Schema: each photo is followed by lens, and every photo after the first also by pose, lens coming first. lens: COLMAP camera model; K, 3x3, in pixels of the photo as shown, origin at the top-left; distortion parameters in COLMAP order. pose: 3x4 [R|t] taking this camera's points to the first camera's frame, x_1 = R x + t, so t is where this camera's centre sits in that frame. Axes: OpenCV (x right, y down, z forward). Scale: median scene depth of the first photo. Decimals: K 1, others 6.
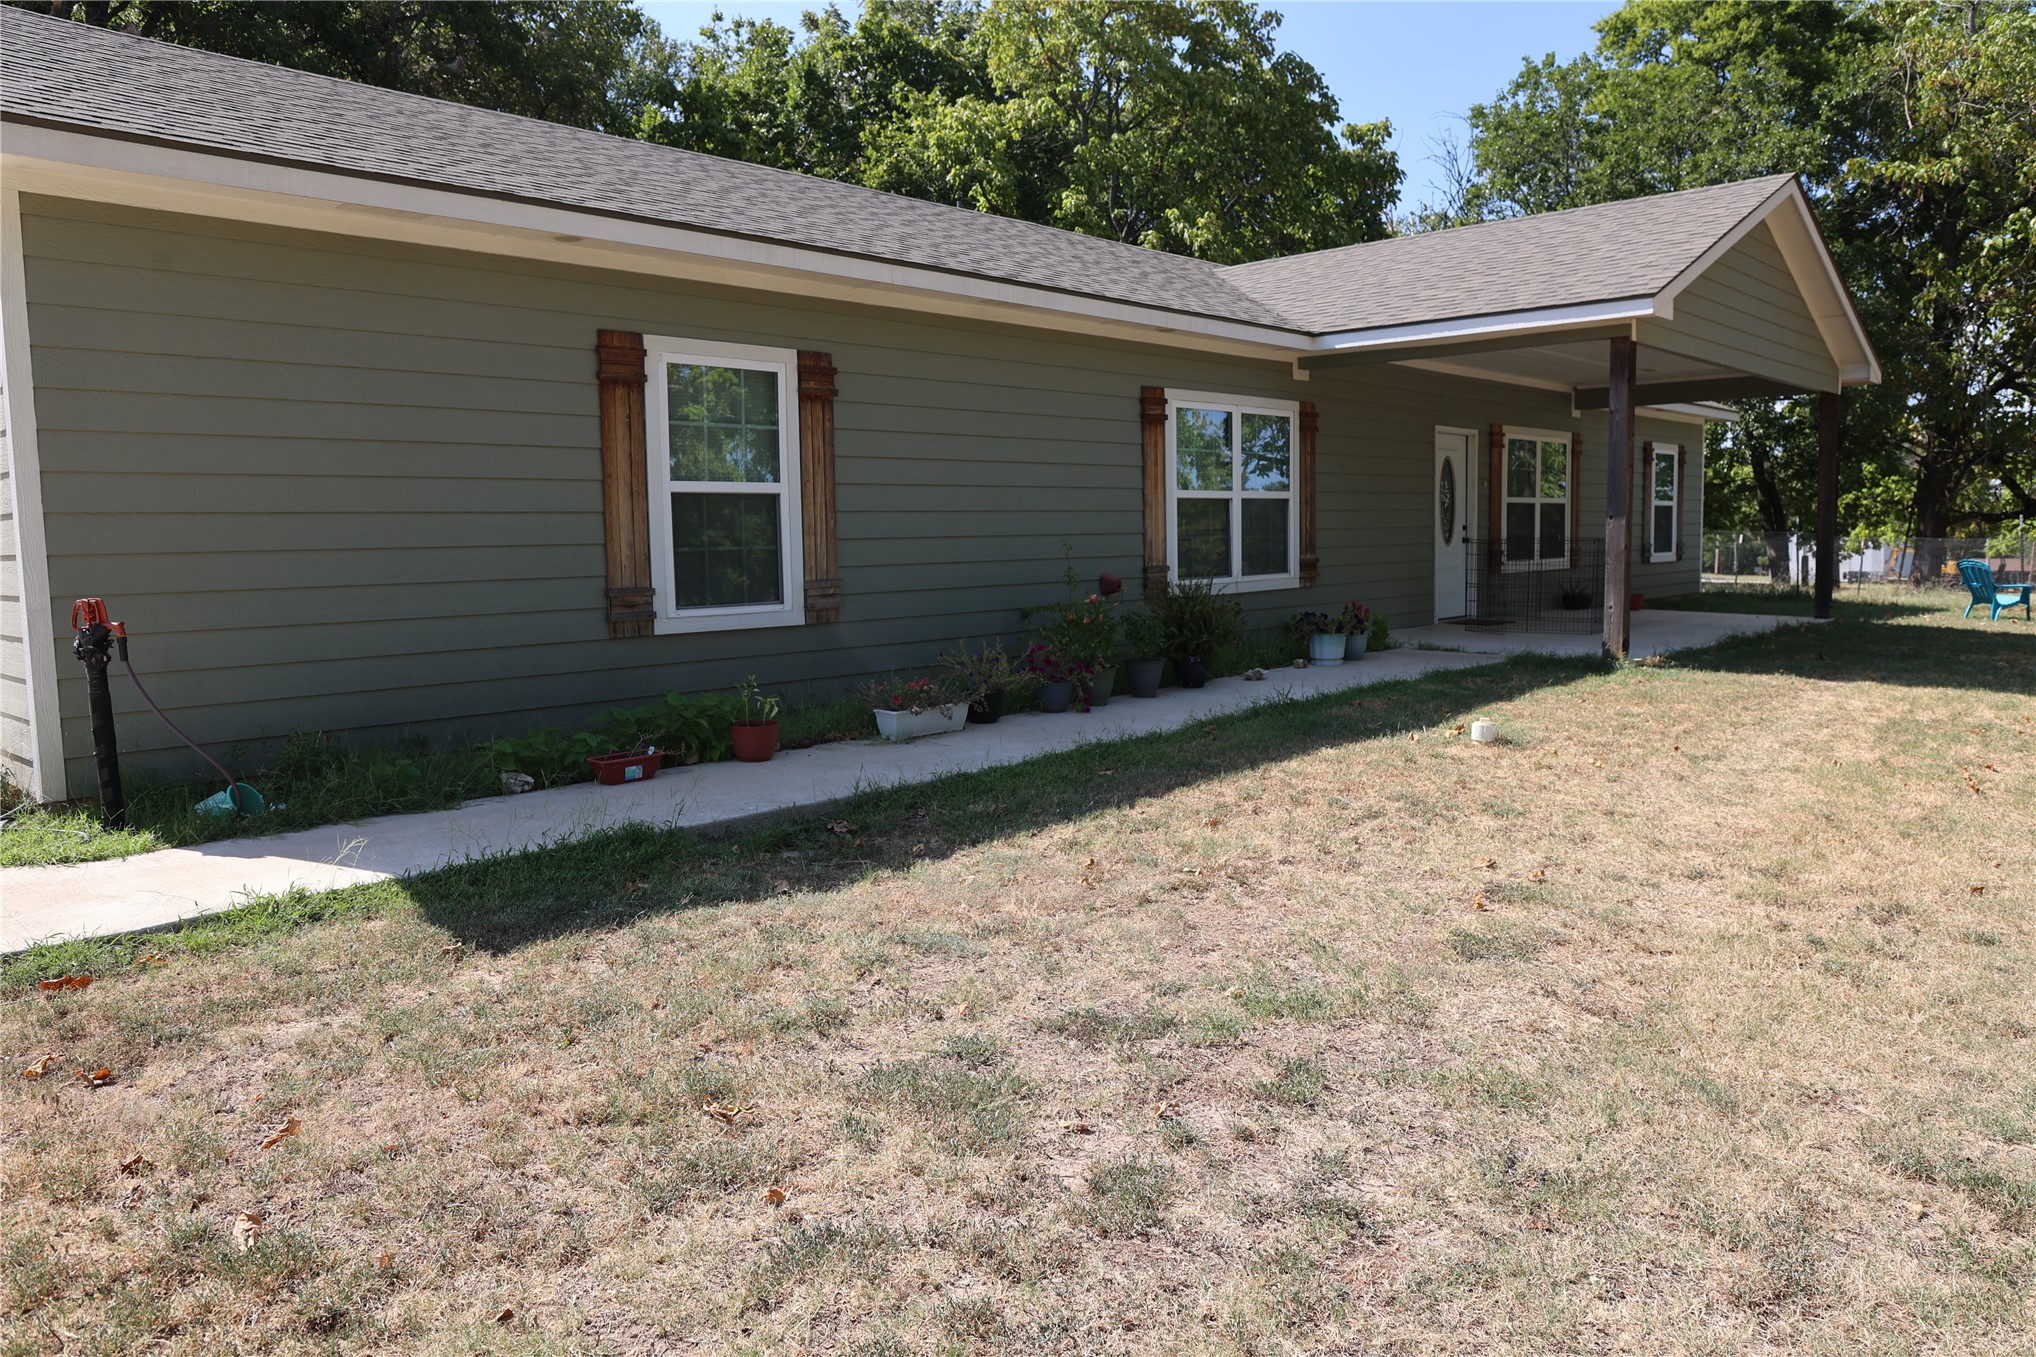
lens RADIAL K [[1425.6, 0, 1025.4], [0, 1425.6, 674.8], [0, 0, 1]] dist [-0.079314, 0.035986]
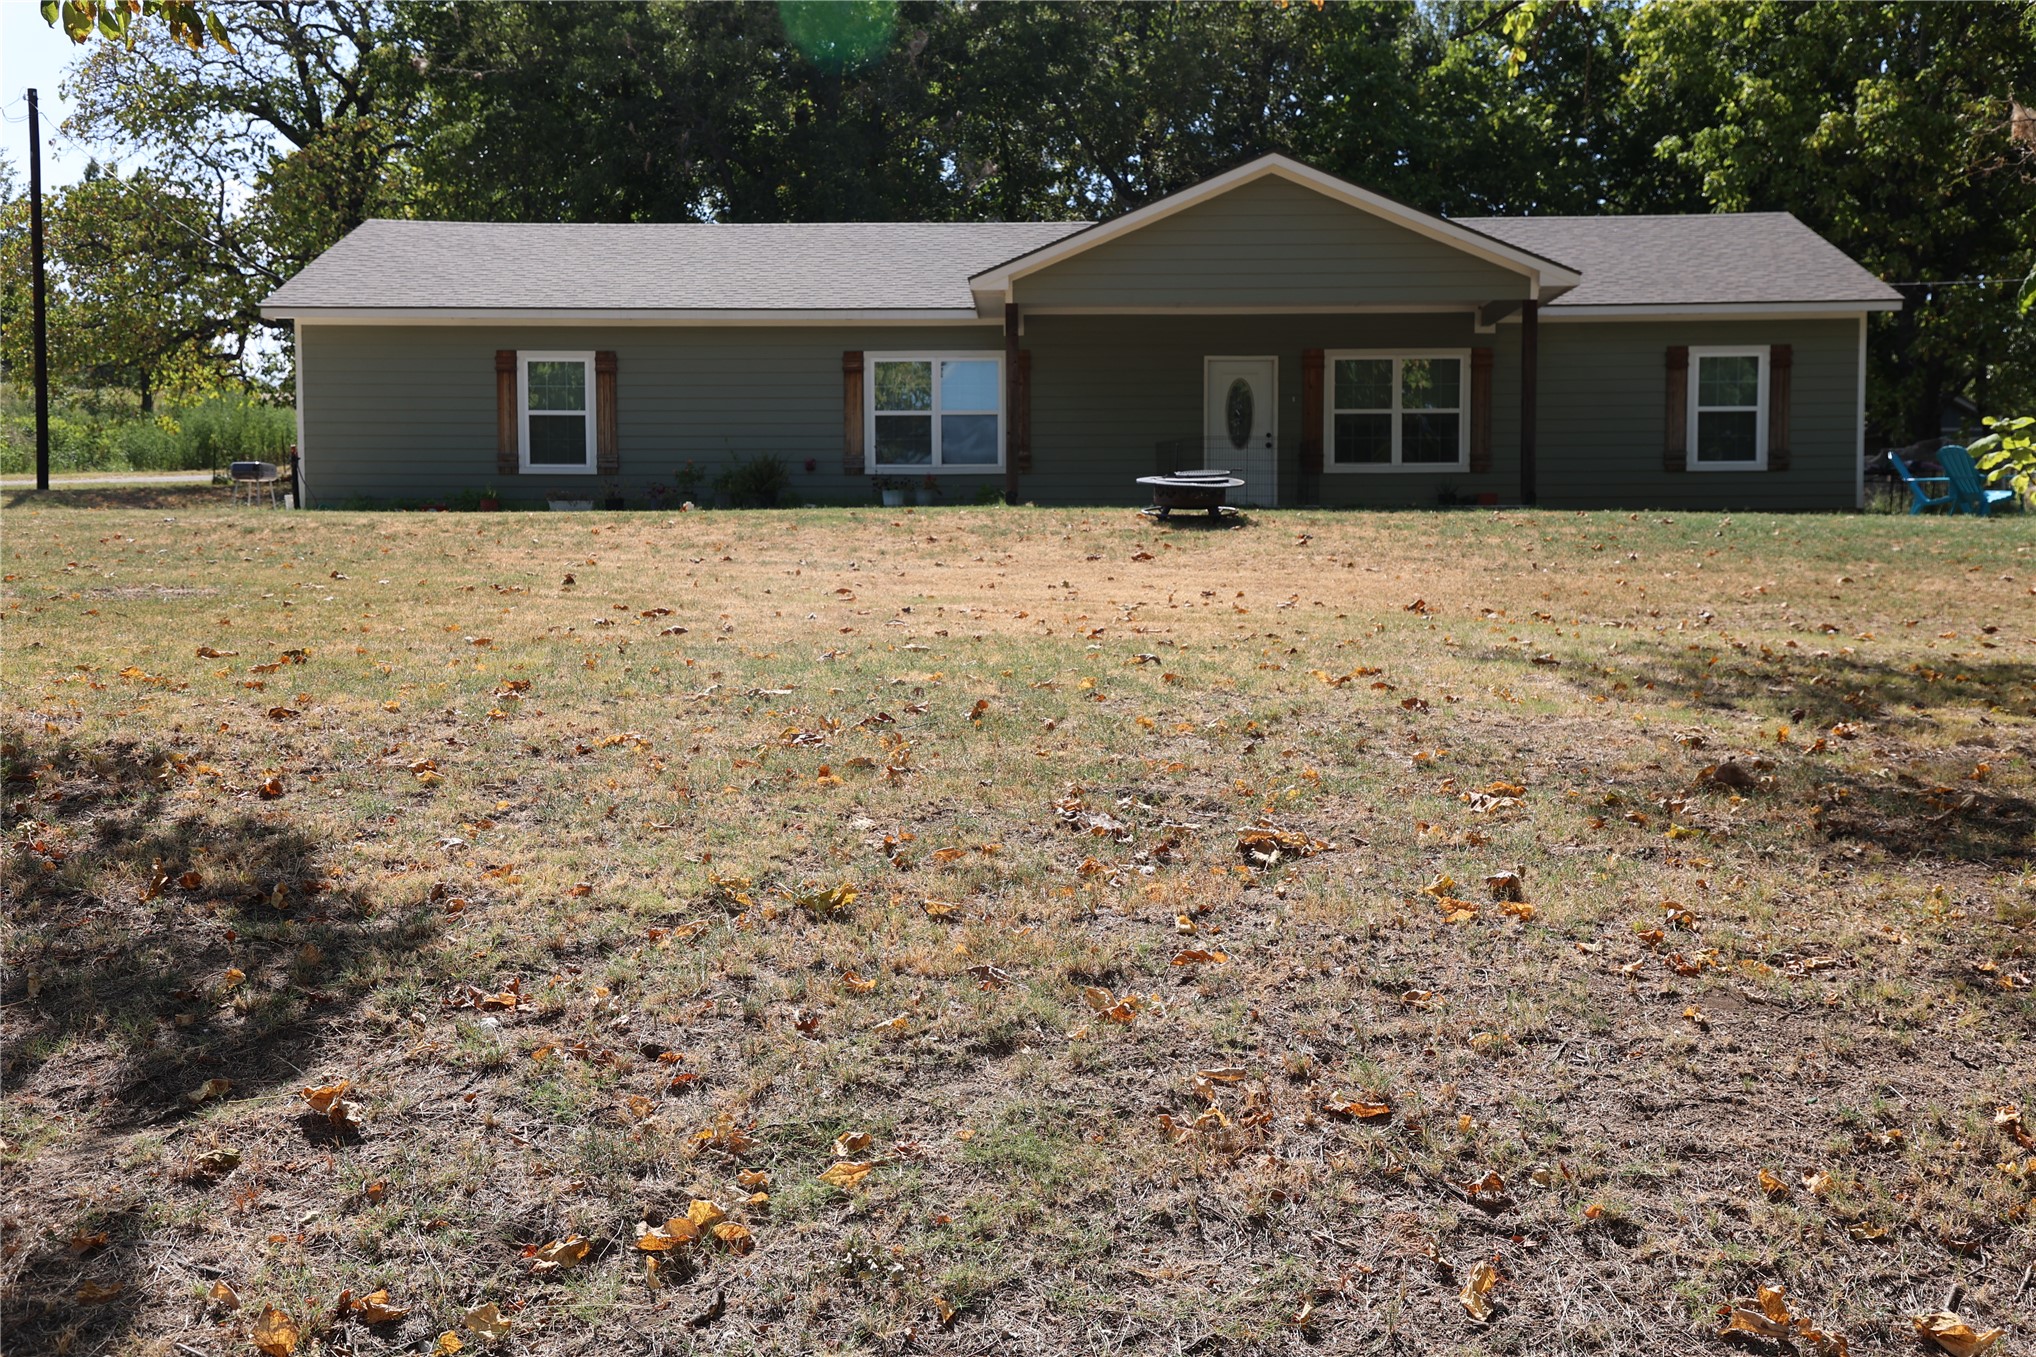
lens RADIAL K [[2167.7, 0, 1014.3], [0, 2167.7, 652.0], [0, 0, 1]] dist [0.082630, 0.000000]
pose [[0.649593, 0.063572, -0.757619, 2.103055], [-0.086074, 0.996241, 0.009794, 0.111821], [0.755394, 0.058849, 0.652623, -0.523442]]
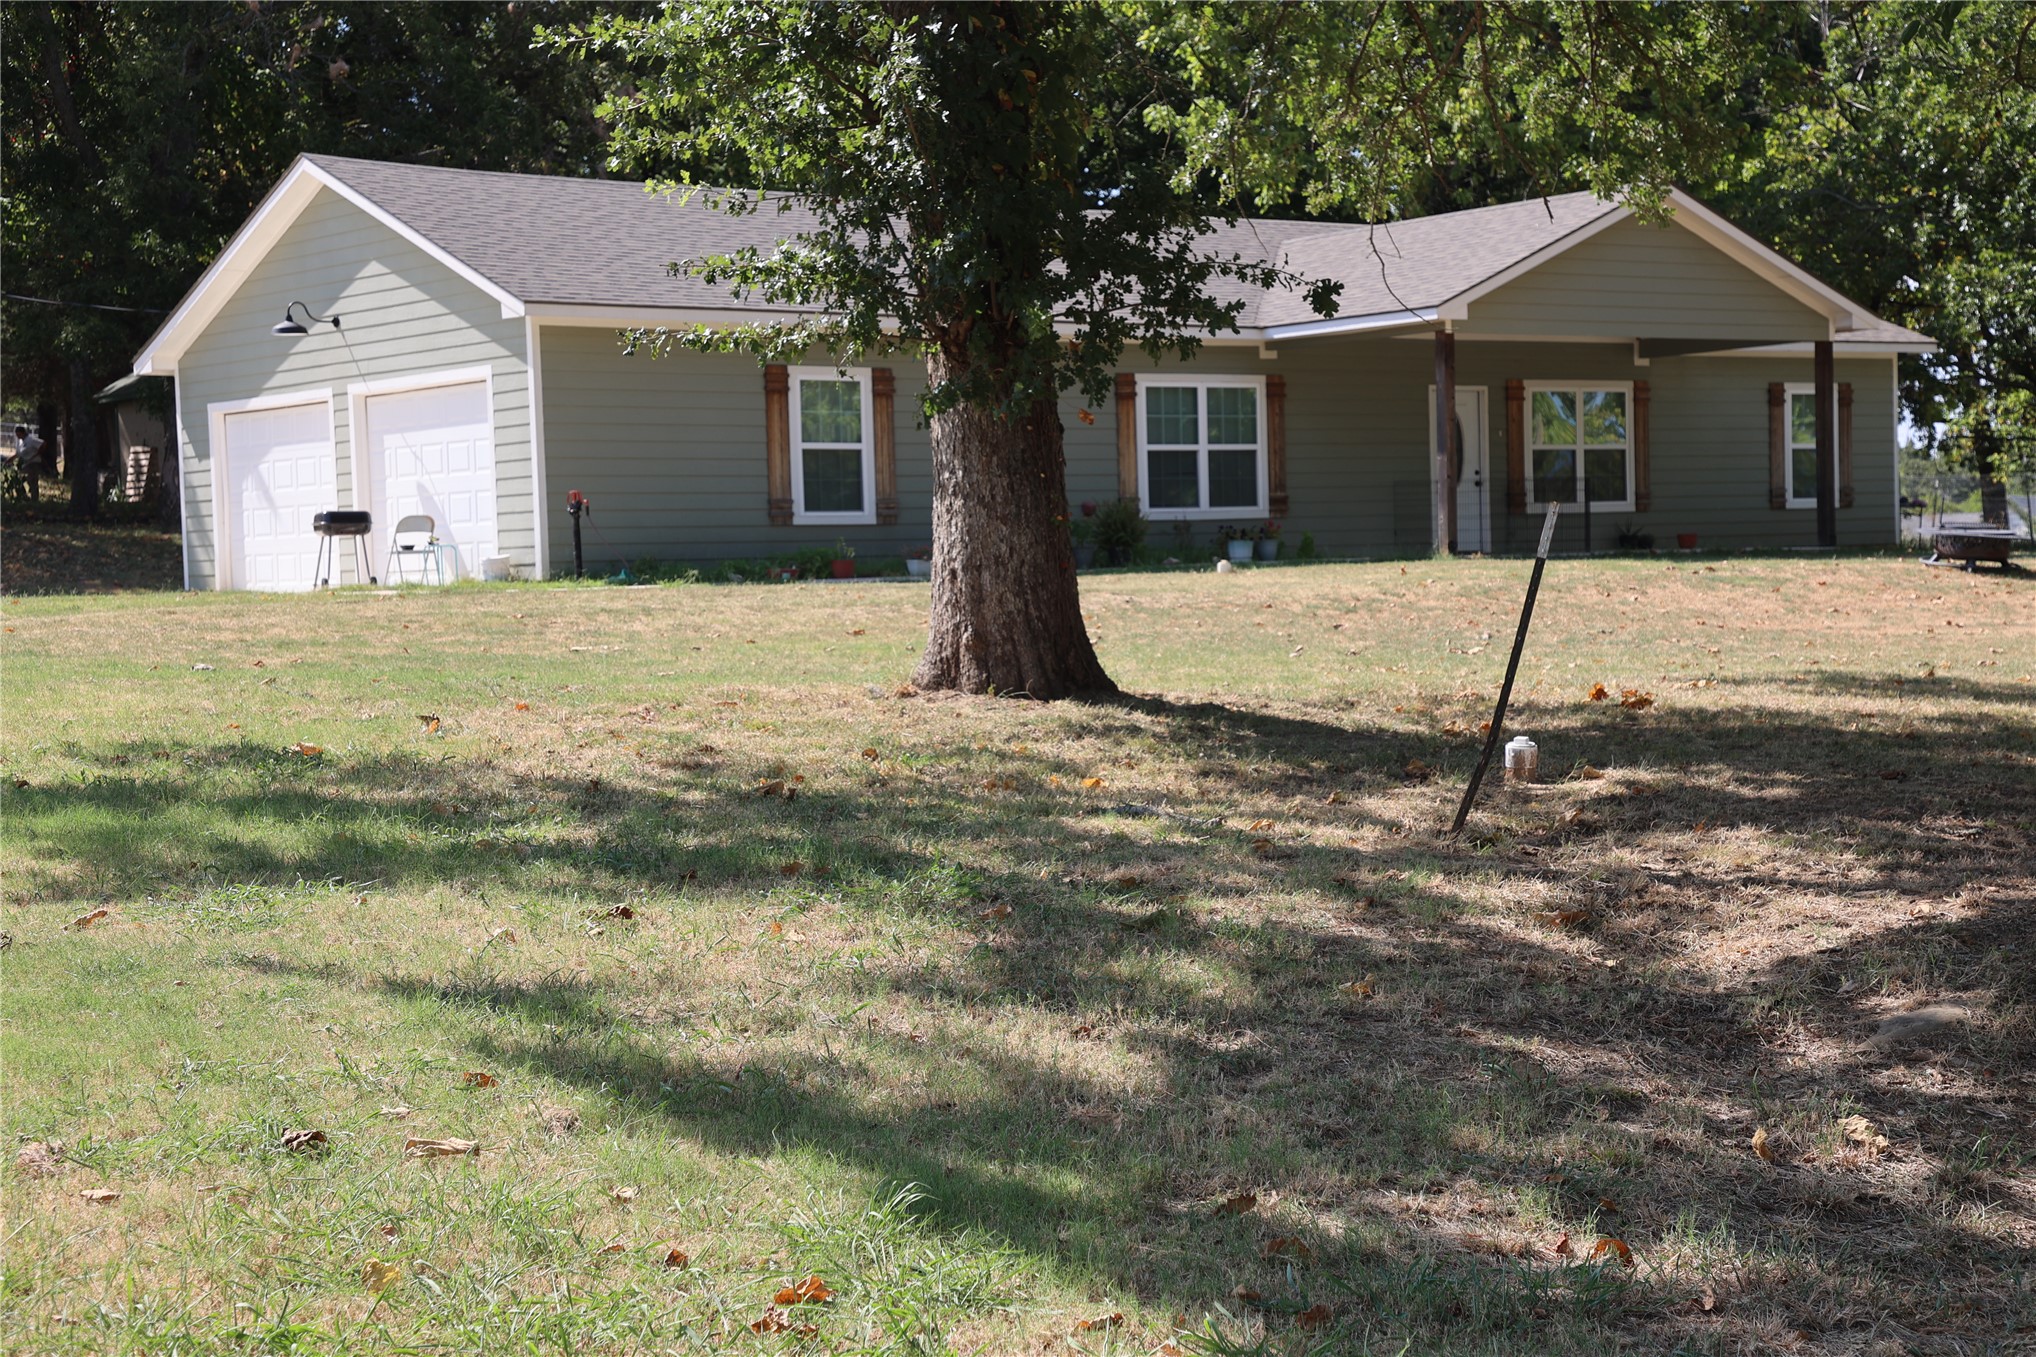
lens RADIAL K [[3312.4, 0, 1019.8], [0, 3312.4, 690.4], [0, 0, 1]] dist [0.245786, 0.000000]
pose [[0.986047, -0.004178, -0.166415, 0.508828], [-0.005989, 0.998148, -0.060542, 0.302646], [0.166359, 0.060694, 0.984195, -2.169688]]
